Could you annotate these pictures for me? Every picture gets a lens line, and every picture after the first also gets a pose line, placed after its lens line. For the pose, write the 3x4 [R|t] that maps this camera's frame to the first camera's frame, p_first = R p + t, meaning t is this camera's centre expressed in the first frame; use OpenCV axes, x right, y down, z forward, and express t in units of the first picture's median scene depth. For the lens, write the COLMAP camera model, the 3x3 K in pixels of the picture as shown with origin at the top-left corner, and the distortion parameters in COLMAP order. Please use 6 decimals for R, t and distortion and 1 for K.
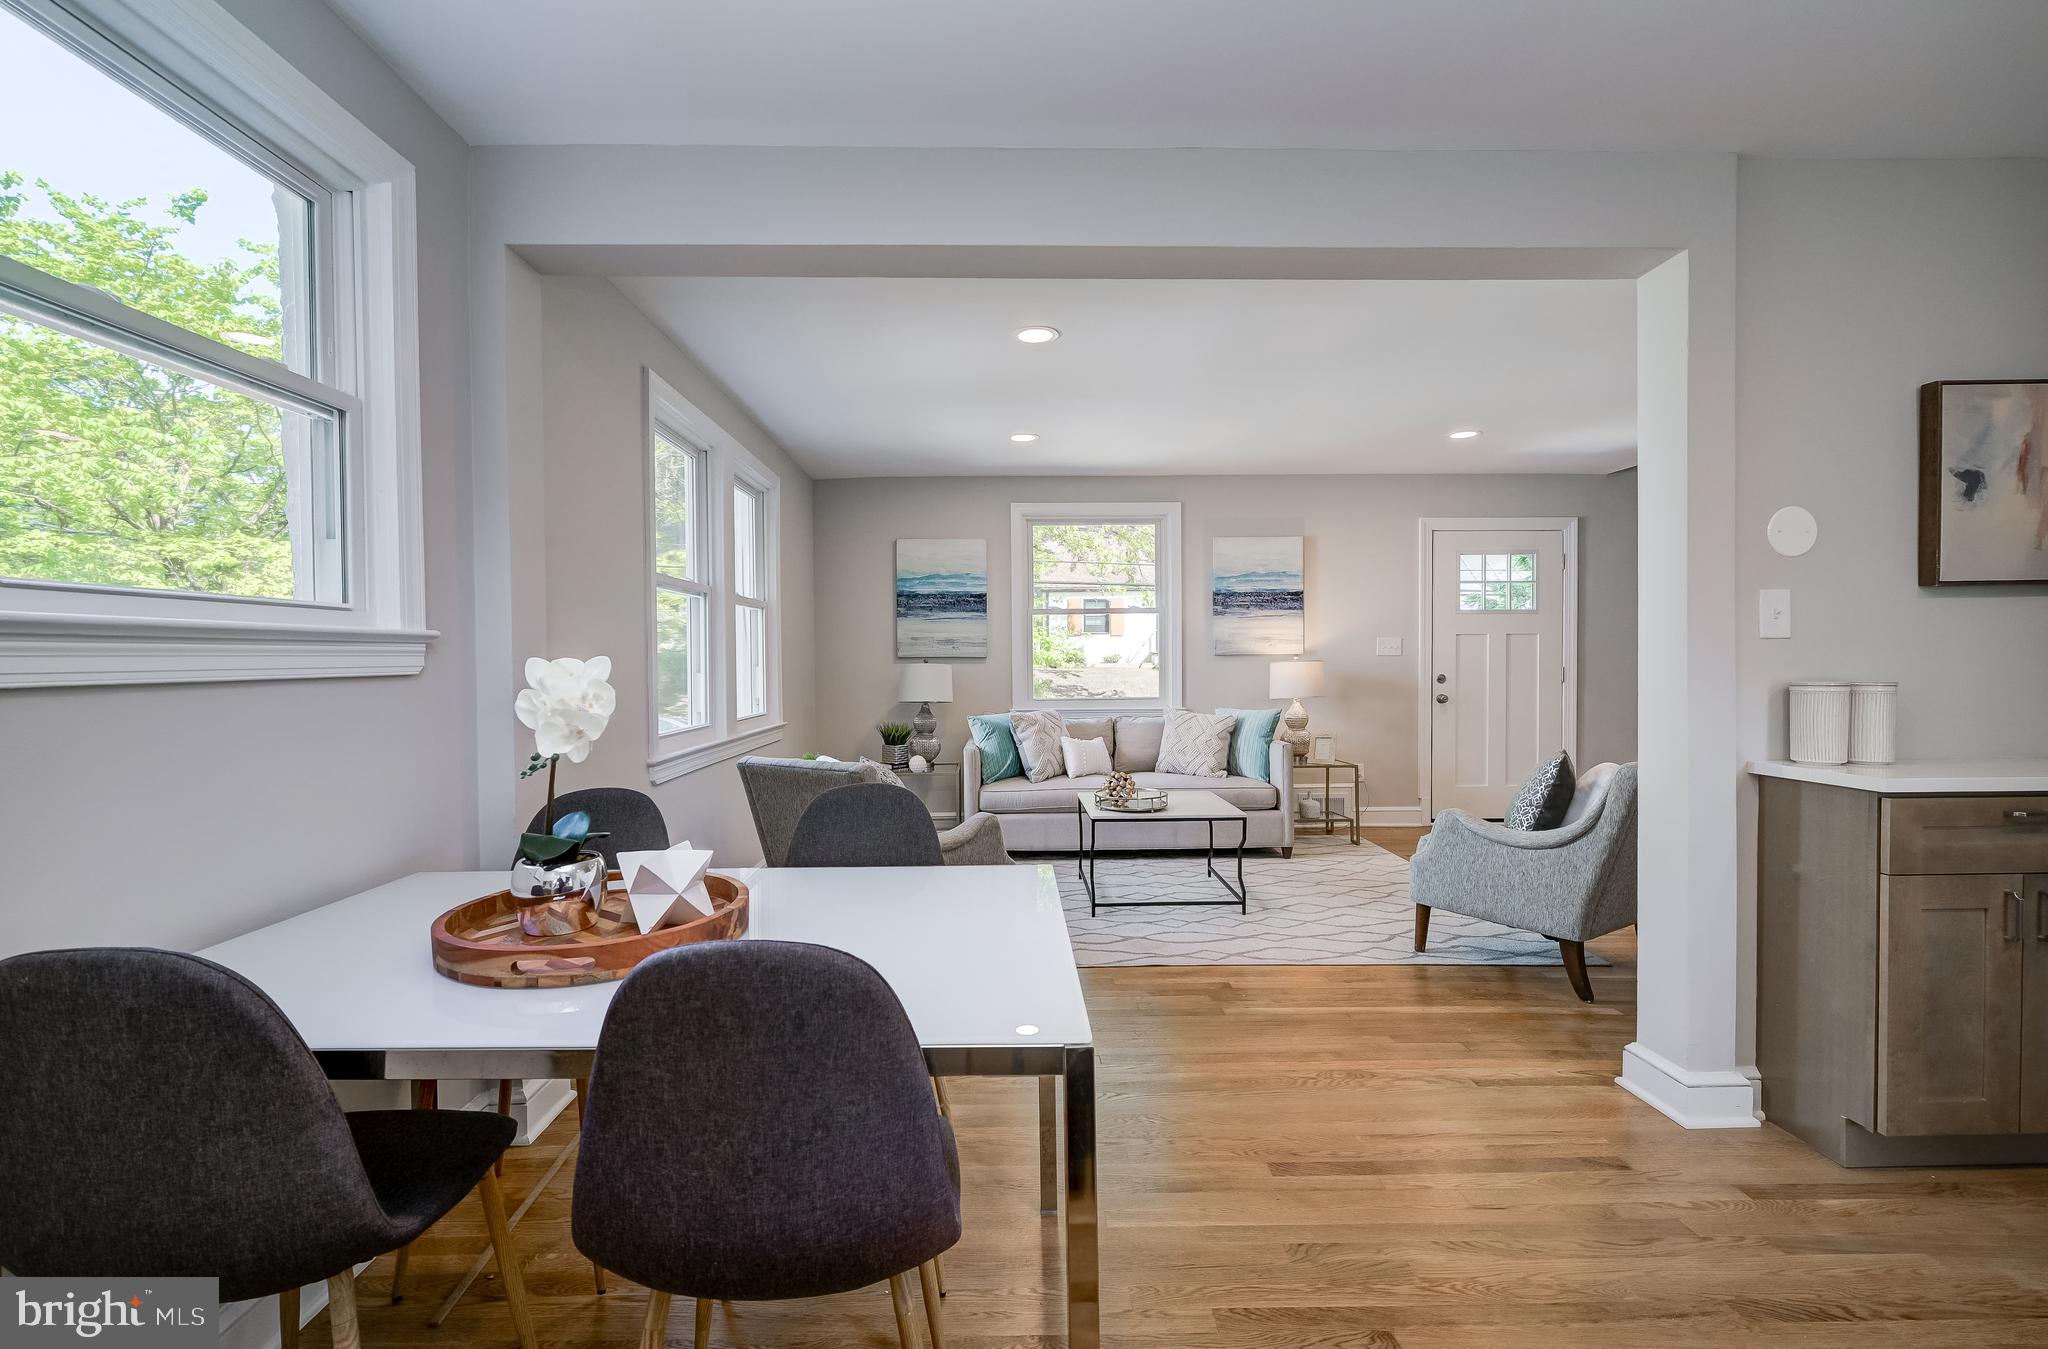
lens RADIAL K [[874.6, 0, 1007.5], [0, 874.6, 673.7], [0, 0, 1]] dist [-0.014628, 0.002833]
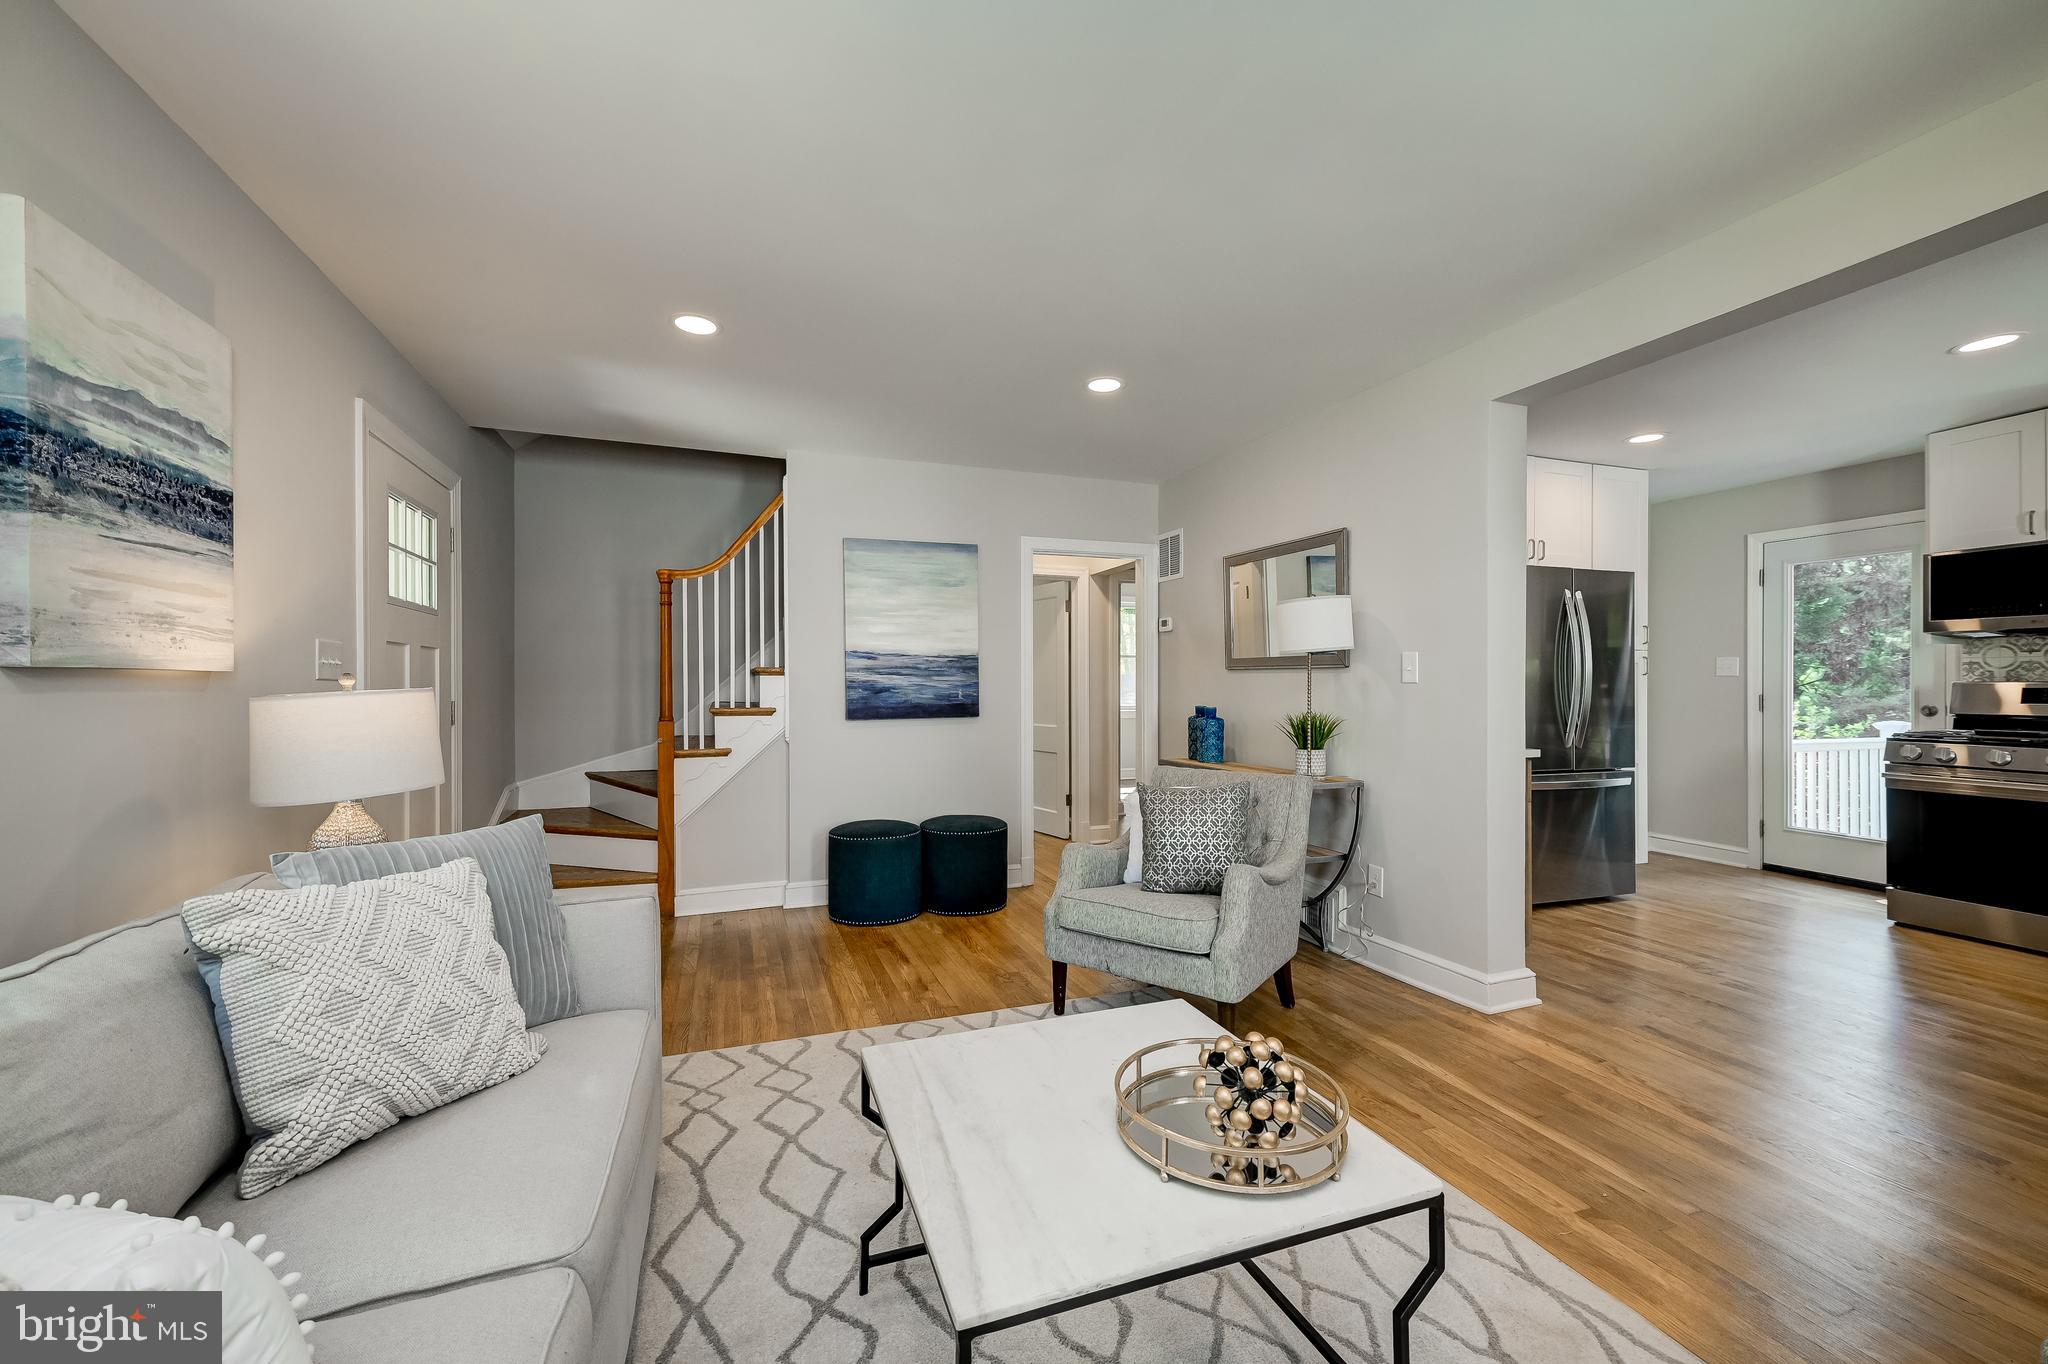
lens RADIAL K [[824.2, 0, 1025.5], [0, 824.2, 693.3], [0, 0, 1]] dist [-0.013225, 0.003257]
pose [[-0.333994, -0.000618, 0.942575, -0.118370], [0.017536, 0.999823, 0.006869, -0.013911], [-0.942412, 0.018823, -0.333924, 1.146150]]
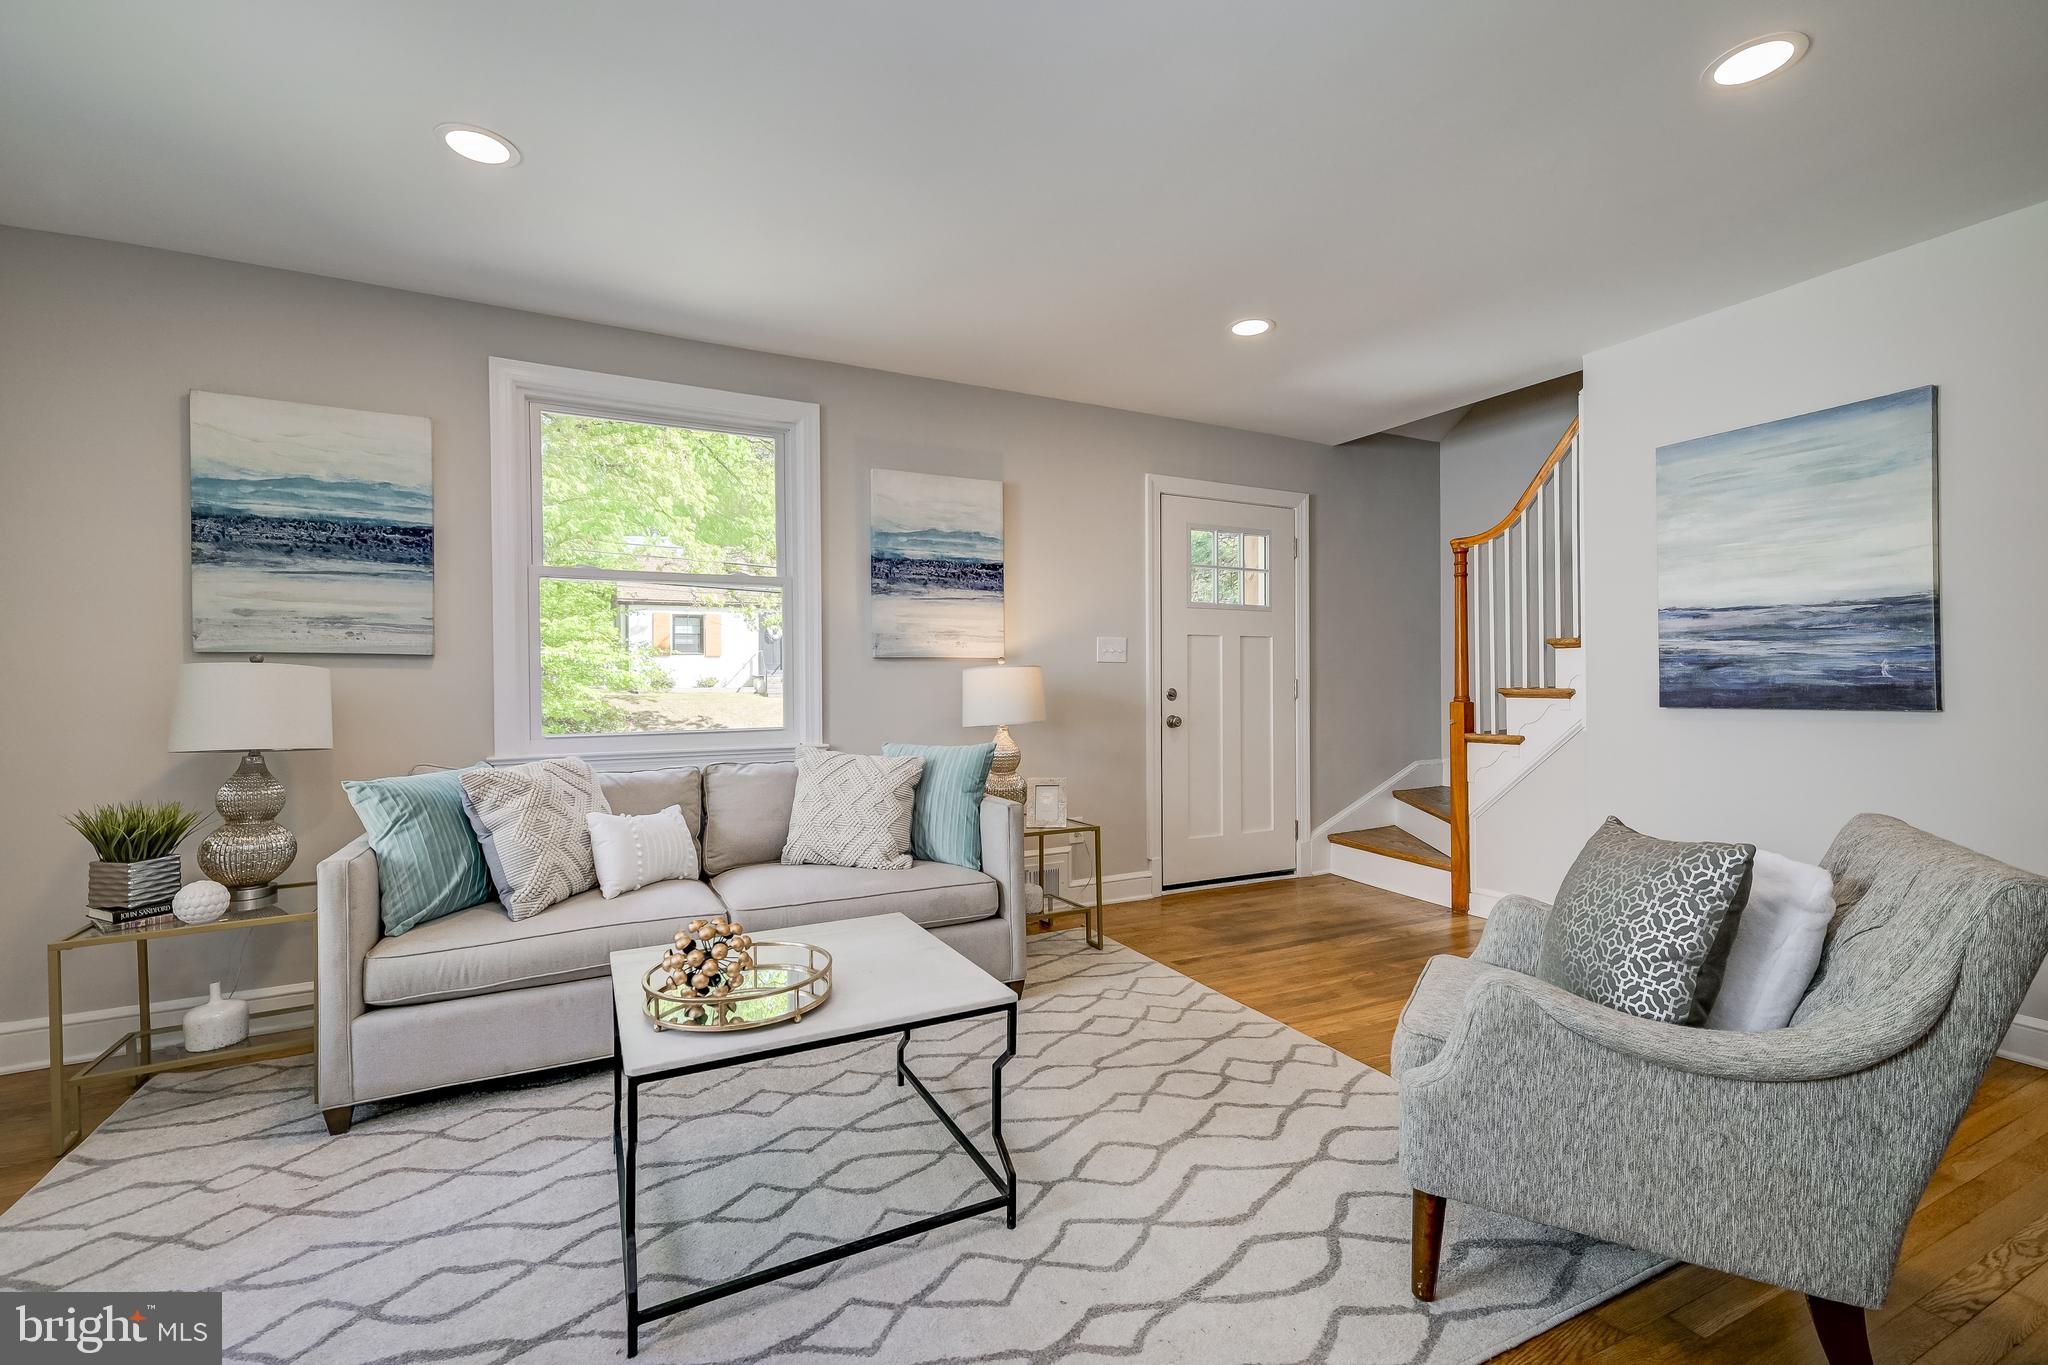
lens RADIAL K [[871.9, 0, 1027.8], [0, 871.9, 683.8], [0, 0, 1]] dist [0.010641, 0.000573]
pose [[0.891006, 0.000517, 0.453990, 0.073890], [0.006607, 0.999879, -0.014106, 0.009930], [-0.453943, 0.015568, 0.890895, 0.563284]]
